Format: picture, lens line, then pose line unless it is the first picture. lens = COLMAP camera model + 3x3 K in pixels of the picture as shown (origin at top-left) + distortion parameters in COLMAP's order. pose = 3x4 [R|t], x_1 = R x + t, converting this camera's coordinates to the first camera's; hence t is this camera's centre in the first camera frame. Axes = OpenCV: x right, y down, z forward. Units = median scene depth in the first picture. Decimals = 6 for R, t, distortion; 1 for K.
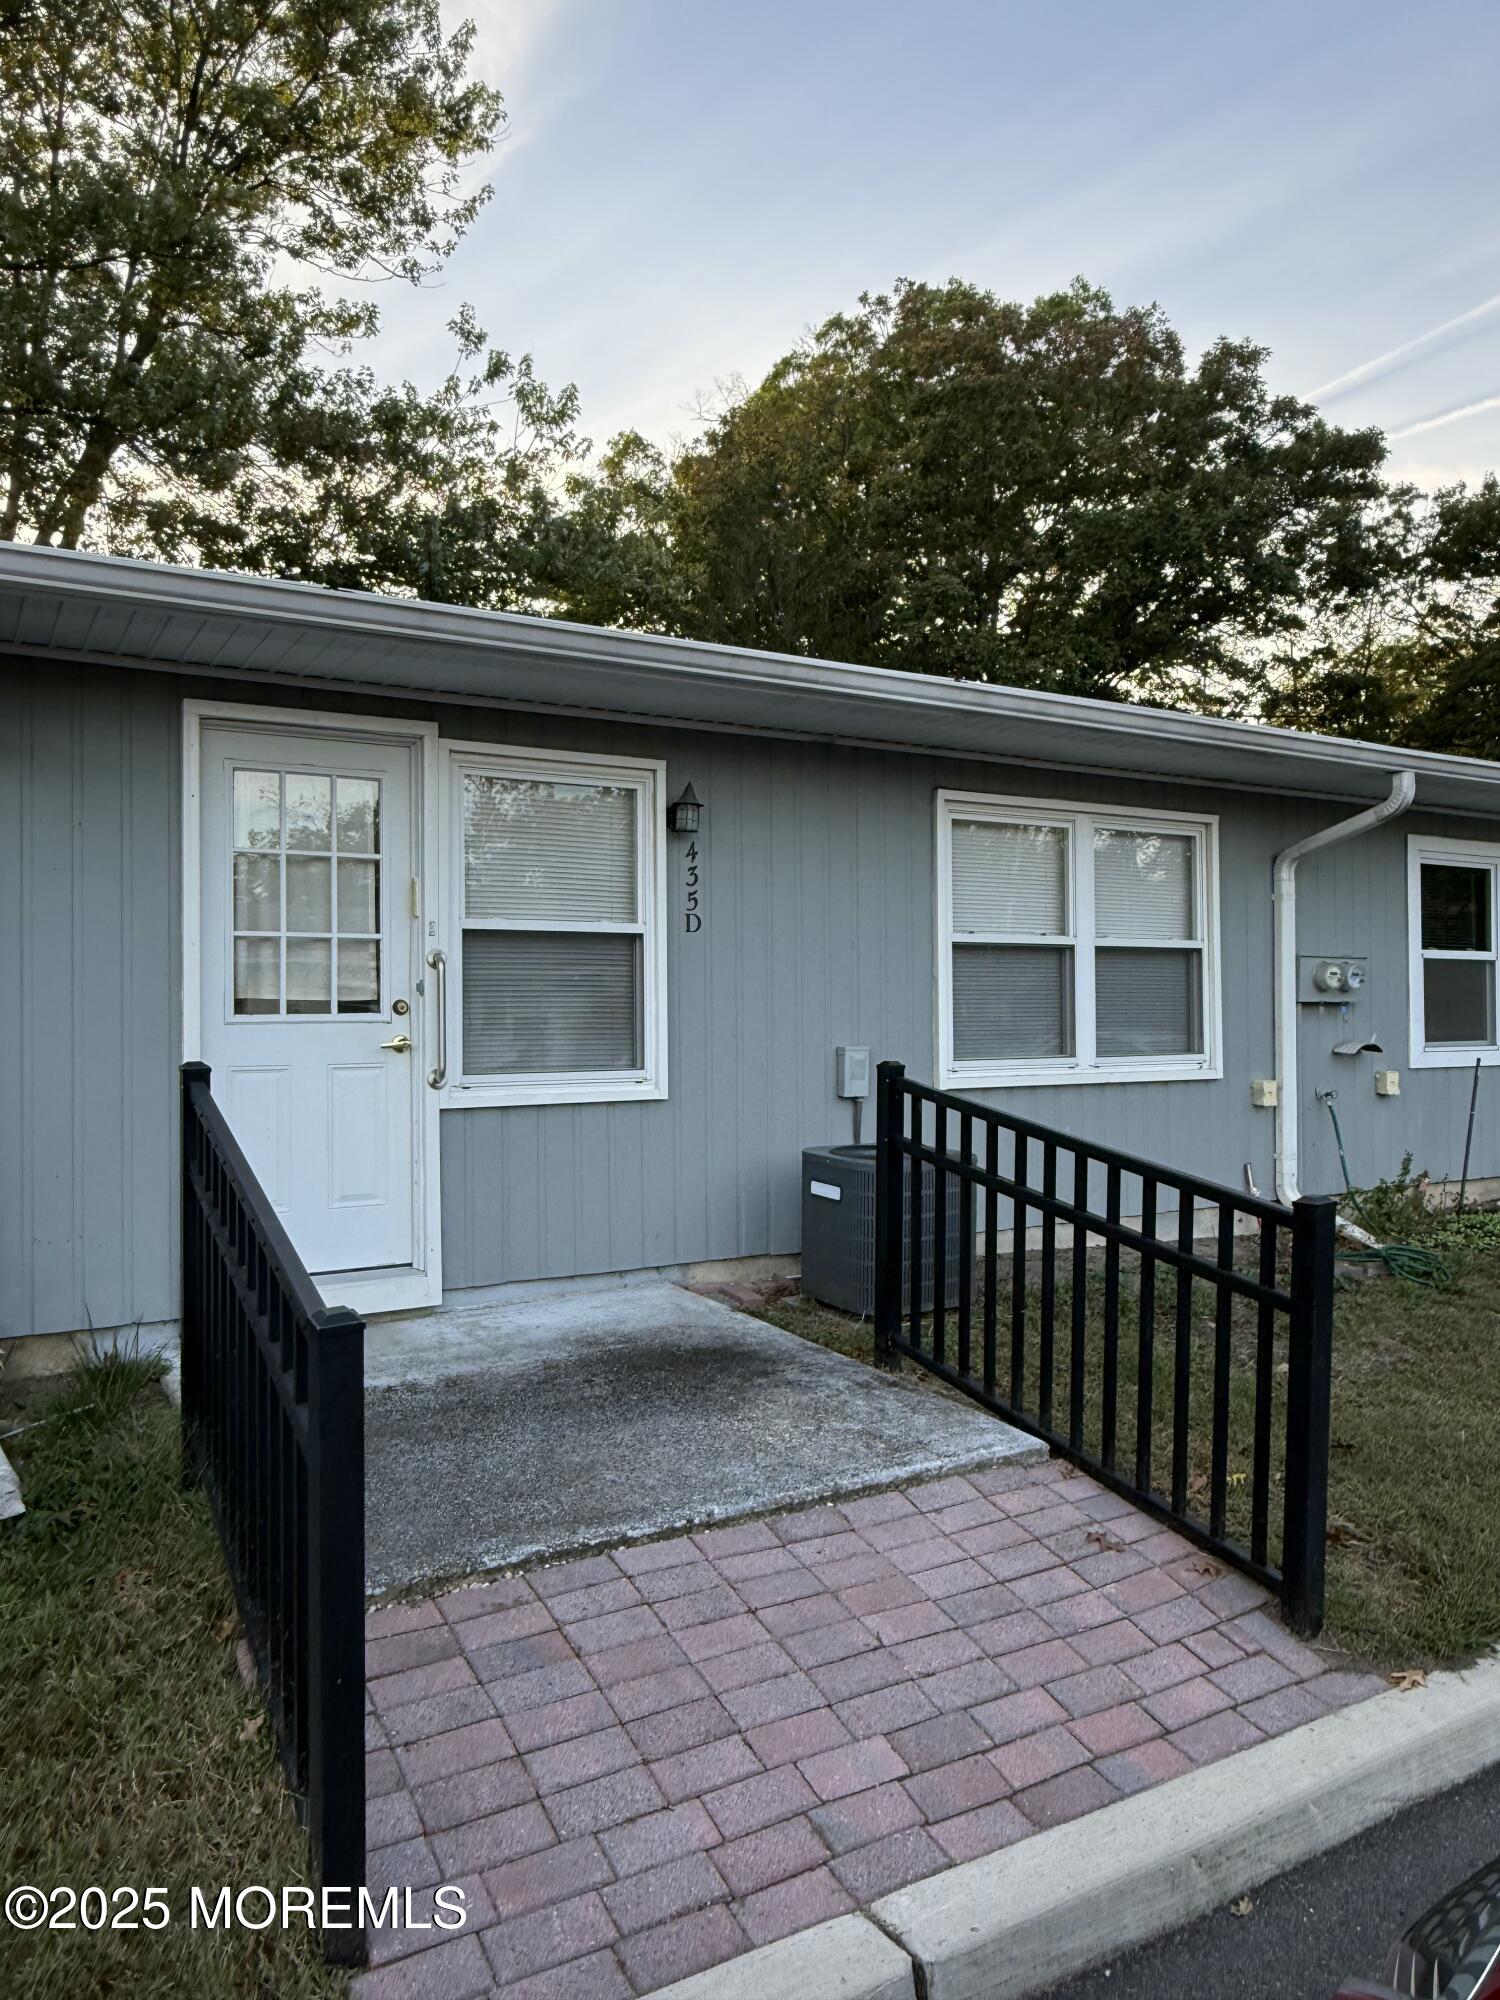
lens RADIAL K [[1358.9, 0, 750.0], [0, 1358.9, 1000.0], [0, 0, 1]] dist [0.000355, -0.002674]
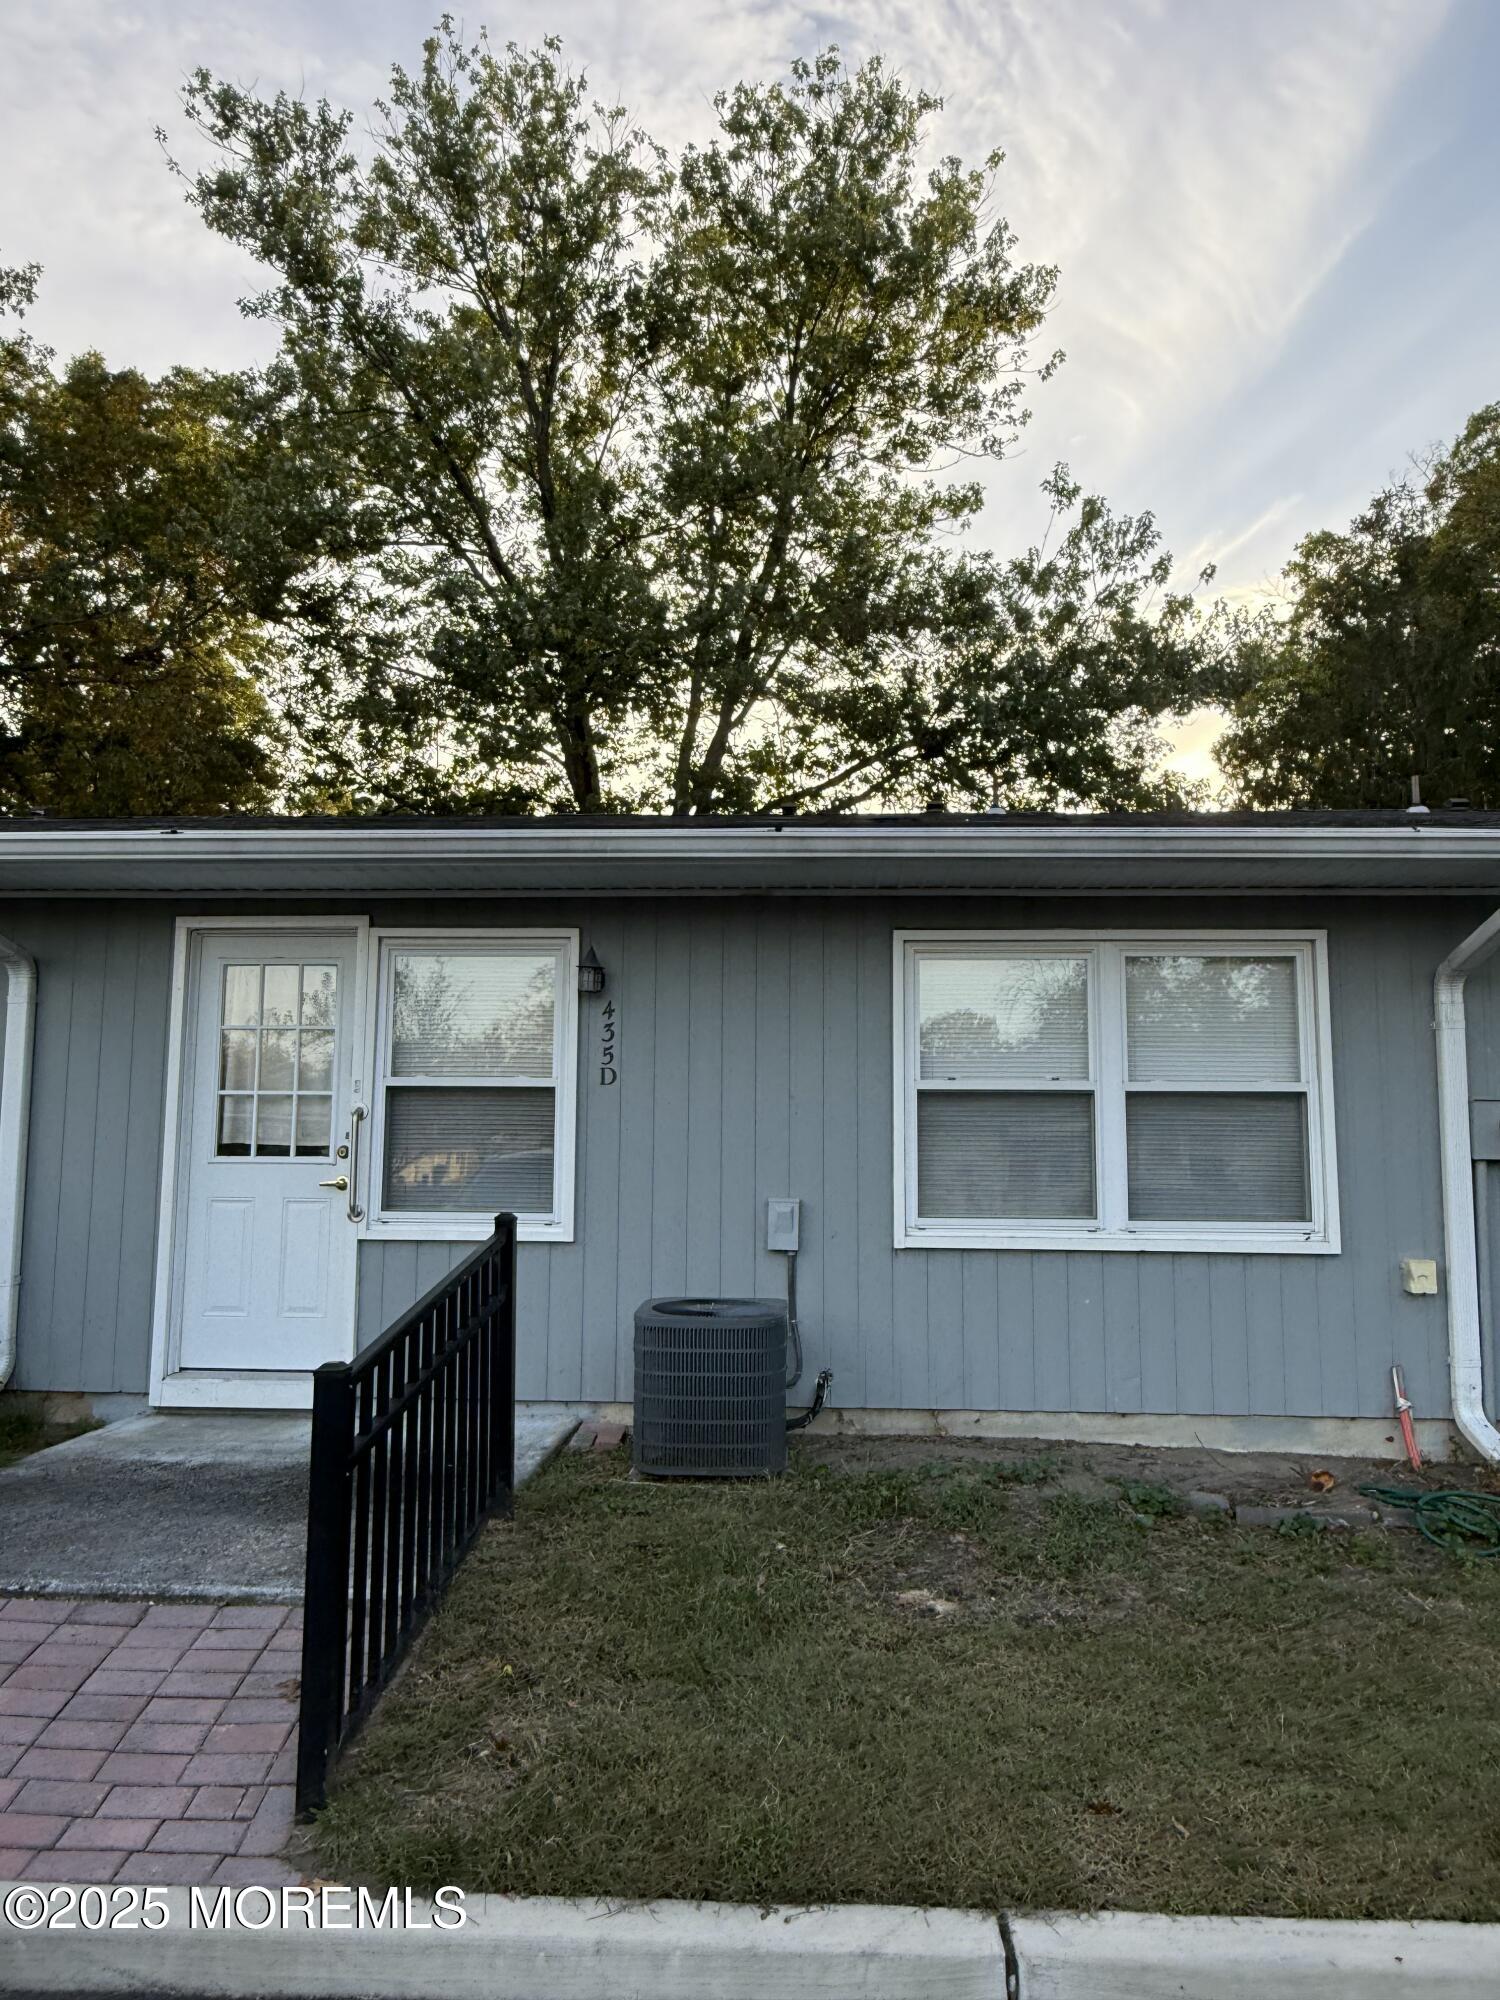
lens RADIAL K [[1374.9, 0, 750.0], [0, 1374.9, 1000.0], [0, 0, 1]] dist [0.006689, -0.001463]
pose [[0.838474, -0.045087, -0.543073, 0.577496], [-0.008958, 0.995296, -0.096462, -0.011589], [0.544868, 0.085746, 0.834126, 0.138888]]
